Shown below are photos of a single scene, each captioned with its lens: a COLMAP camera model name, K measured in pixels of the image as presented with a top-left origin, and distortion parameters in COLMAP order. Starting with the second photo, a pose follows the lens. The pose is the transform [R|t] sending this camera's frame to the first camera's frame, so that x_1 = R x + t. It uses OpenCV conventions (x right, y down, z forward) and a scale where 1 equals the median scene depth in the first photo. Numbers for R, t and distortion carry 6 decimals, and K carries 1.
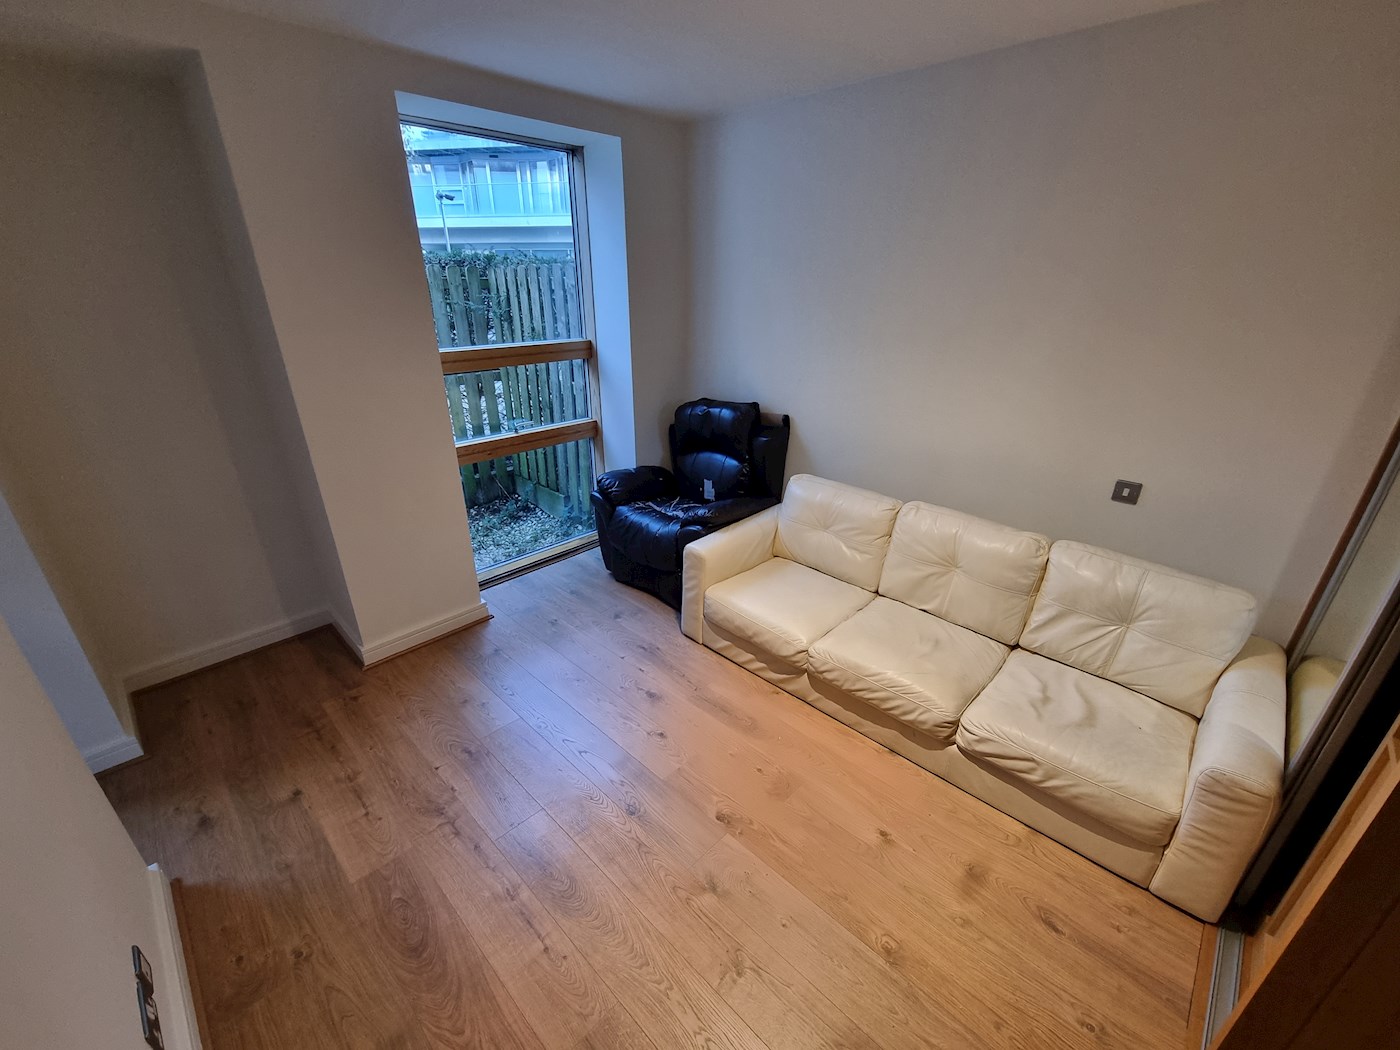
lens RADIAL K [[578.6, 0, 699.7], [0, 578.6, 540.0], [0, 0, 1]] dist [-0.004353, 0.000306]
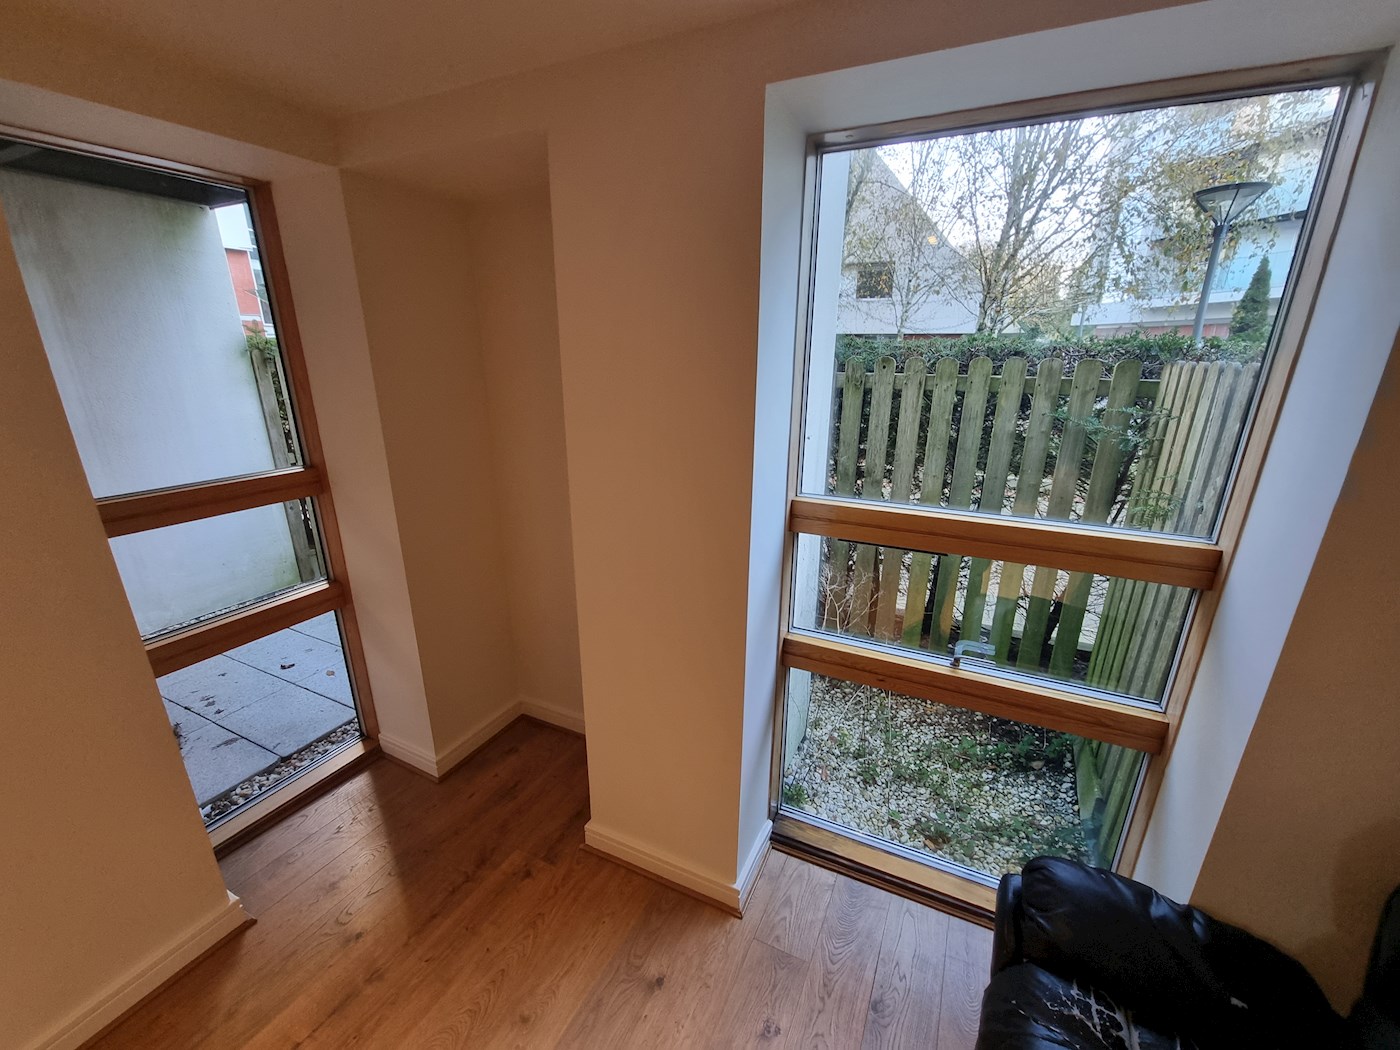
lens RADIAL K [[567.0, 0, 699.6], [0, 567.0, 538.5], [0, 0, 1]] dist [-0.001582, -0.000051]
pose [[0.306802, 0.293980, -0.905234, 0.051655], [-0.394405, 0.904867, 0.160189, -0.288194], [0.866209, 0.307883, 0.393562, 0.559750]]
